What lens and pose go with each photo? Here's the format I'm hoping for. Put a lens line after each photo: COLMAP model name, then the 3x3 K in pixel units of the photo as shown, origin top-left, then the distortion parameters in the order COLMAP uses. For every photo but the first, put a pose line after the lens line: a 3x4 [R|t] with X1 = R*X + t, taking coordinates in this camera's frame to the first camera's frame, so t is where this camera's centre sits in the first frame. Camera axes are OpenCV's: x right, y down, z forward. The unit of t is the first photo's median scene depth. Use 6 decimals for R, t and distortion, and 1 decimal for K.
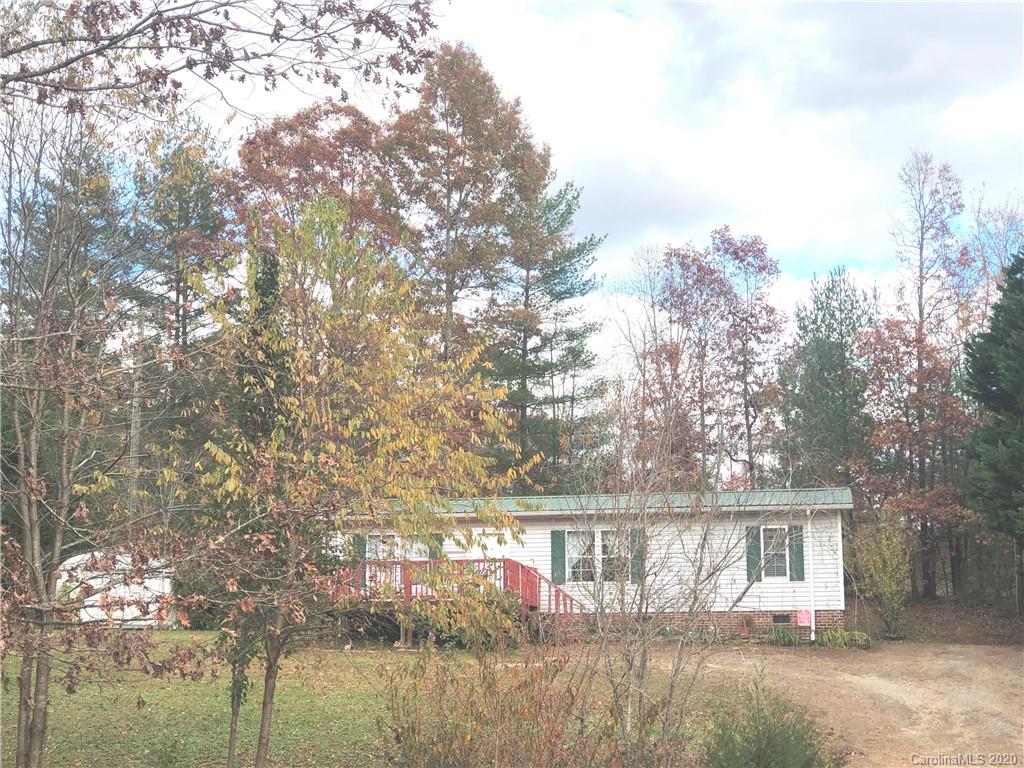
lens RADIAL K [[1837.1, 0, 510.8], [0, 1837.1, 387.6], [0, 0, 1]] dist [-0.042206, 0.000000]
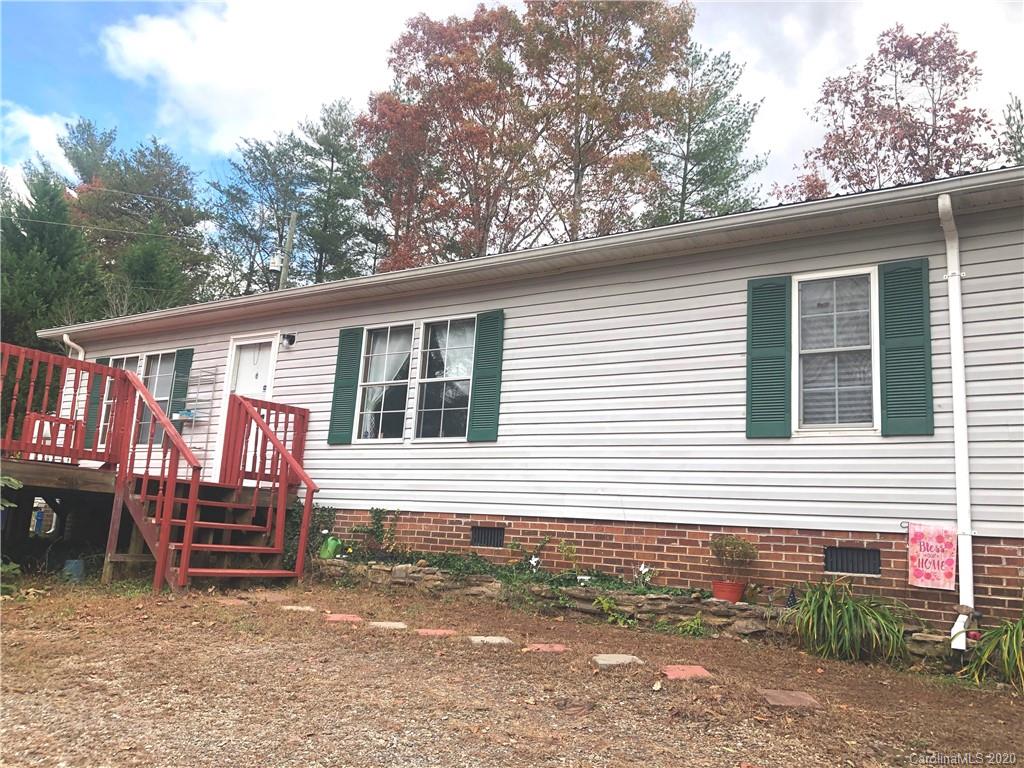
lens RADIAL K [[852.9, 0, 518.7], [0, 852.9, 383.7], [0, 0, 1]] dist [0.017651, -0.014791]
pose [[0.917580, -0.011336, -0.397389, 0.155264], [-0.004090, 0.999271, -0.037949, 0.103544], [0.397530, 0.036447, 0.916865, 0.854098]]
